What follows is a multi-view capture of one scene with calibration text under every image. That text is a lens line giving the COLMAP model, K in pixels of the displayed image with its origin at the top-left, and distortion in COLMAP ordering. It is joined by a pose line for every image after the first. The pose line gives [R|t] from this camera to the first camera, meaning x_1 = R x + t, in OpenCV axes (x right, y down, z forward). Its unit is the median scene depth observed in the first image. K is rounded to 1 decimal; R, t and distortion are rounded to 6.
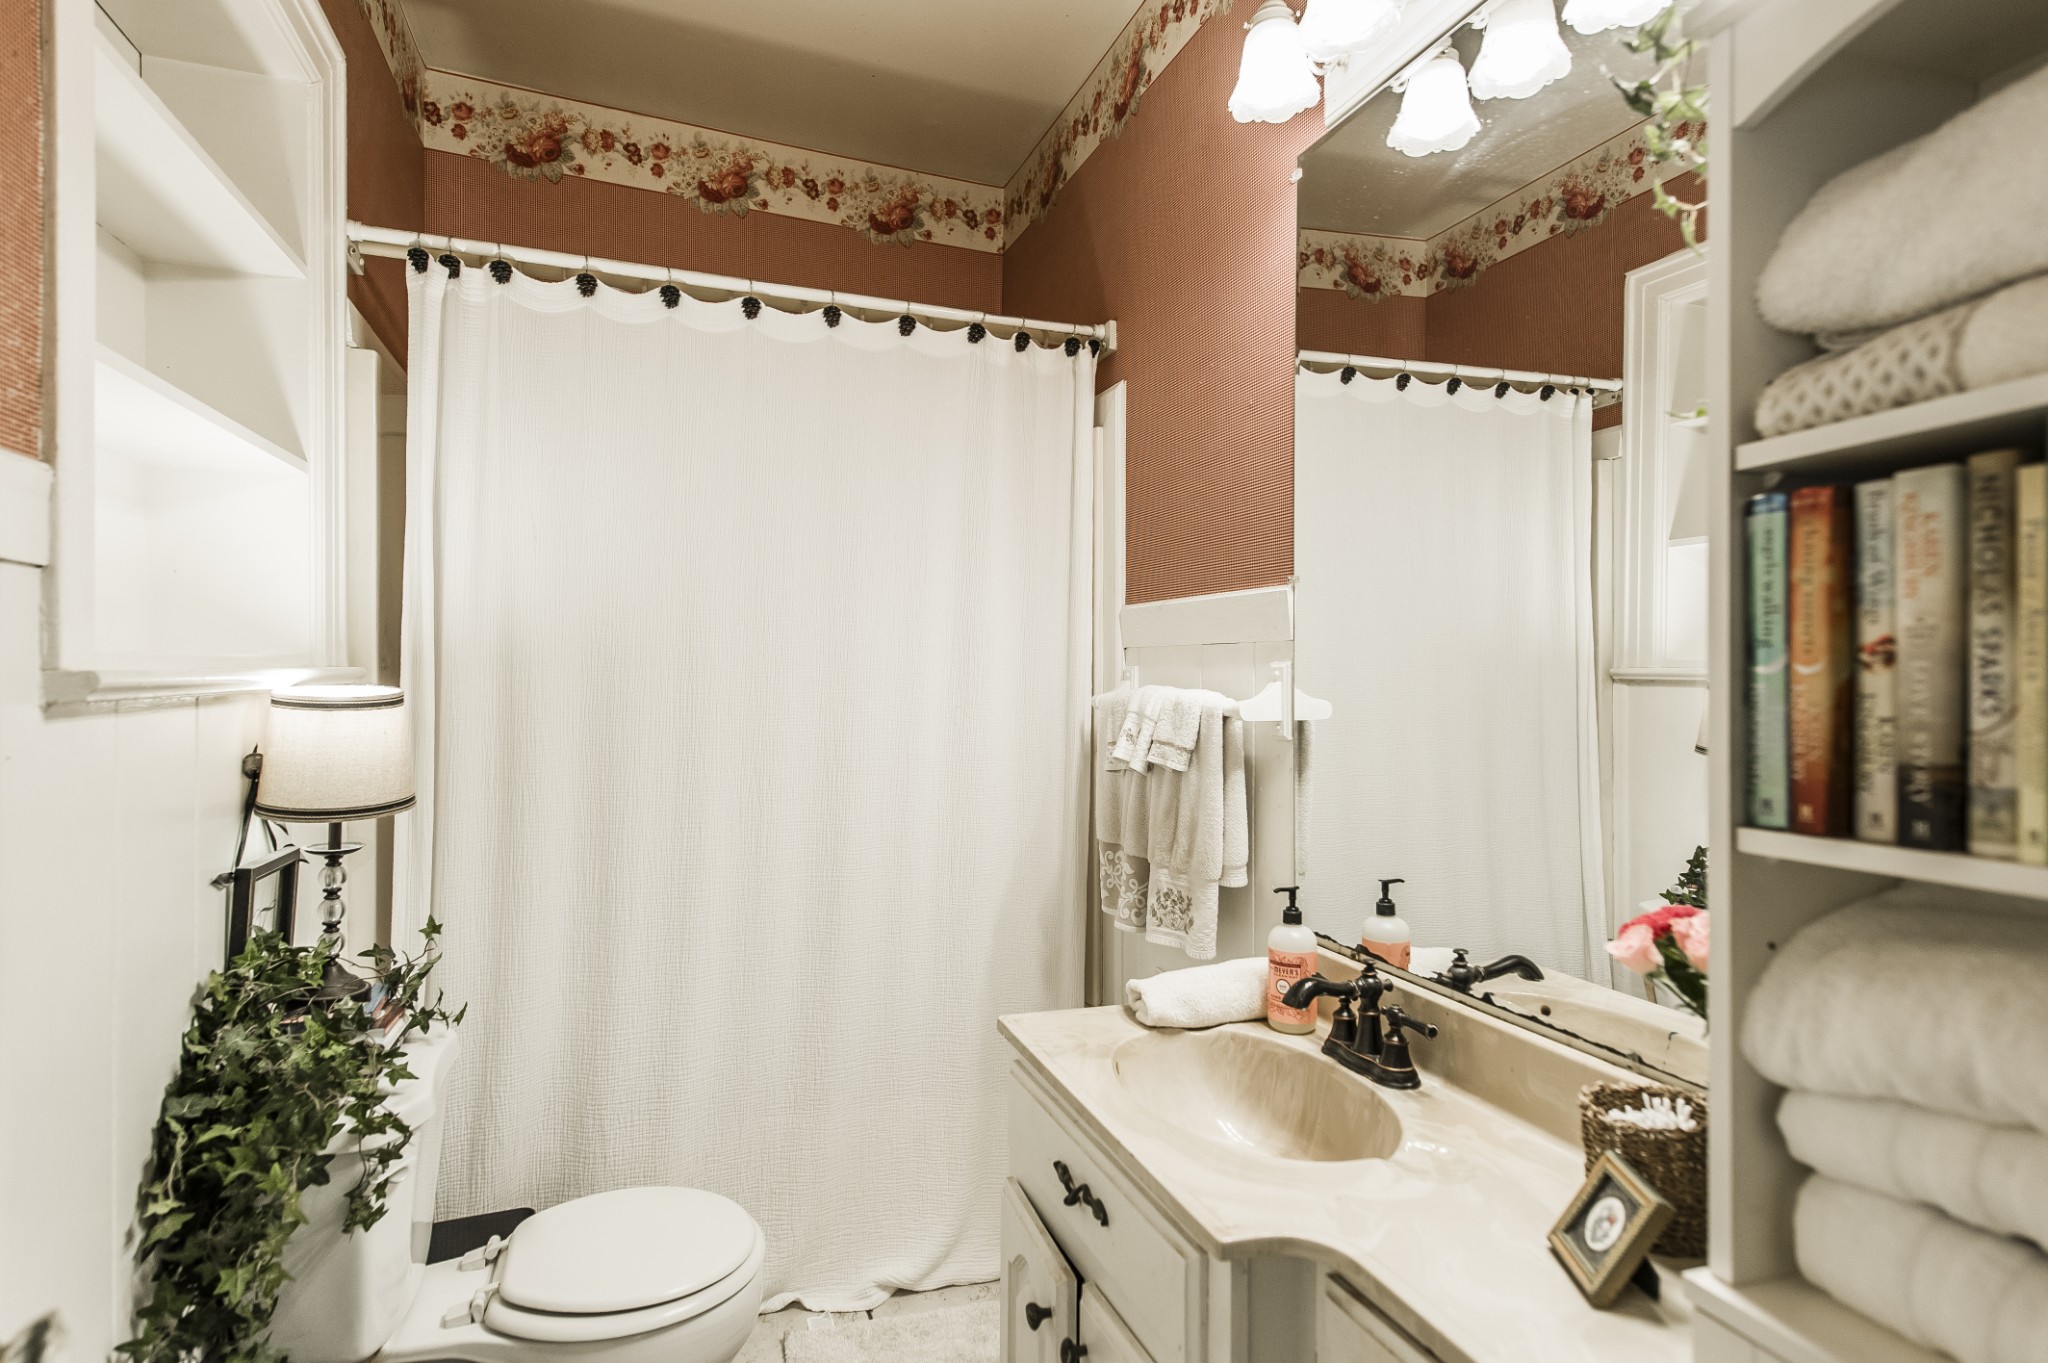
lens RADIAL K [[1040.3, 0, 1024.0], [0, 1040.3, 681.5], [0, 0, 1]] dist [0.003428, -0.000414]
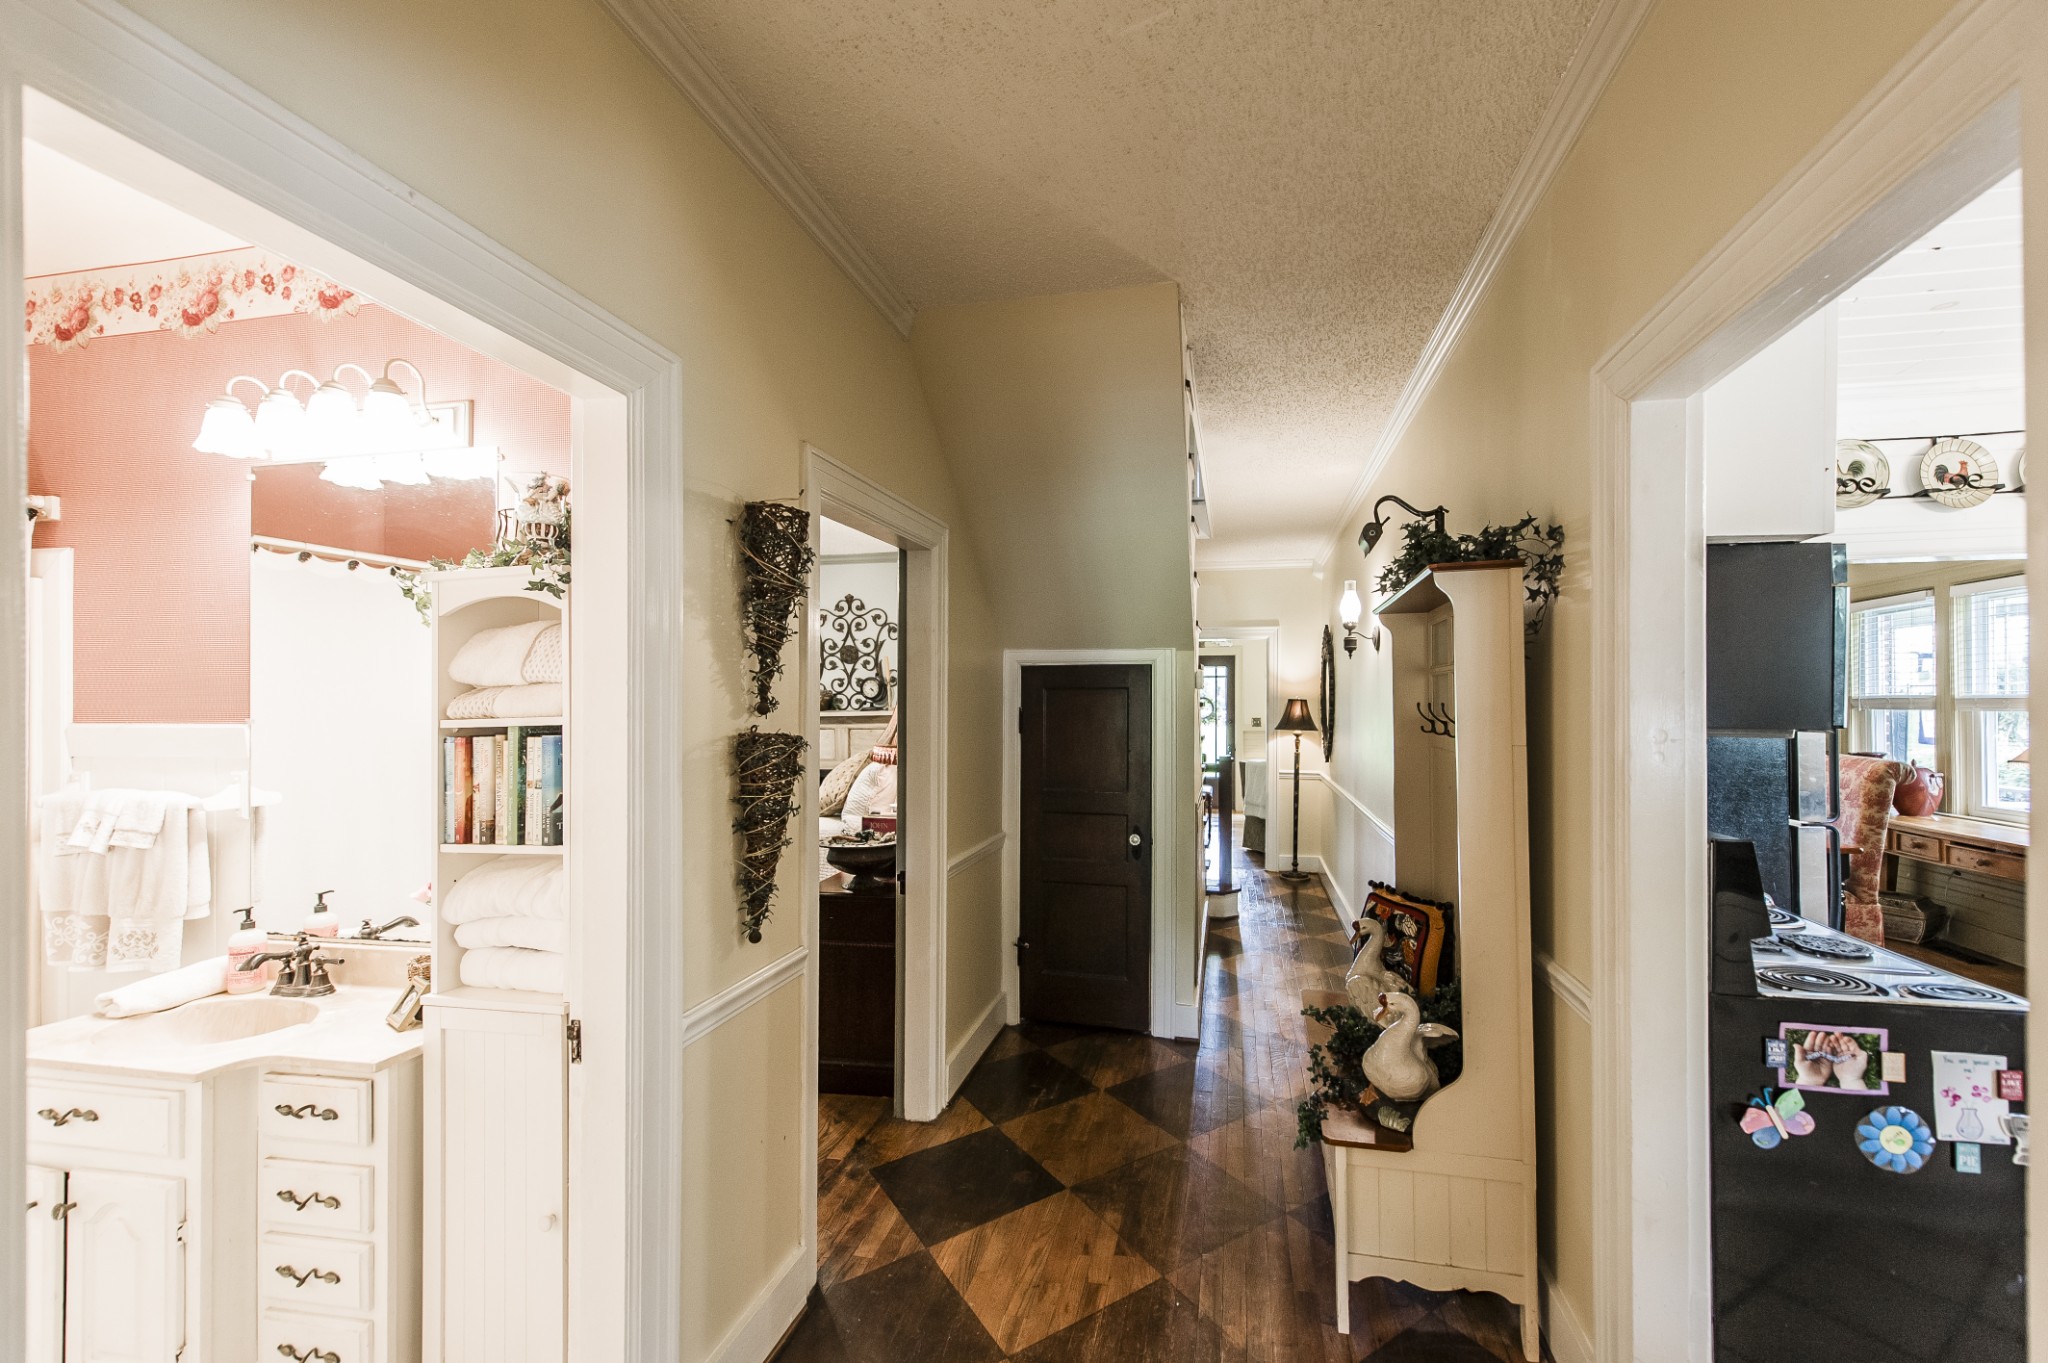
lens RADIAL K [[825.8, 0, 1086.0], [0, 825.8, 699.1], [0, 0, 1]] dist [0.000814, -0.000570]
pose [[0.513409, 0.002046, 0.858141, -0.202852], [0.015046, 0.999822, -0.011386, -0.110210], [-0.858012, 0.018757, 0.513287, -0.895353]]
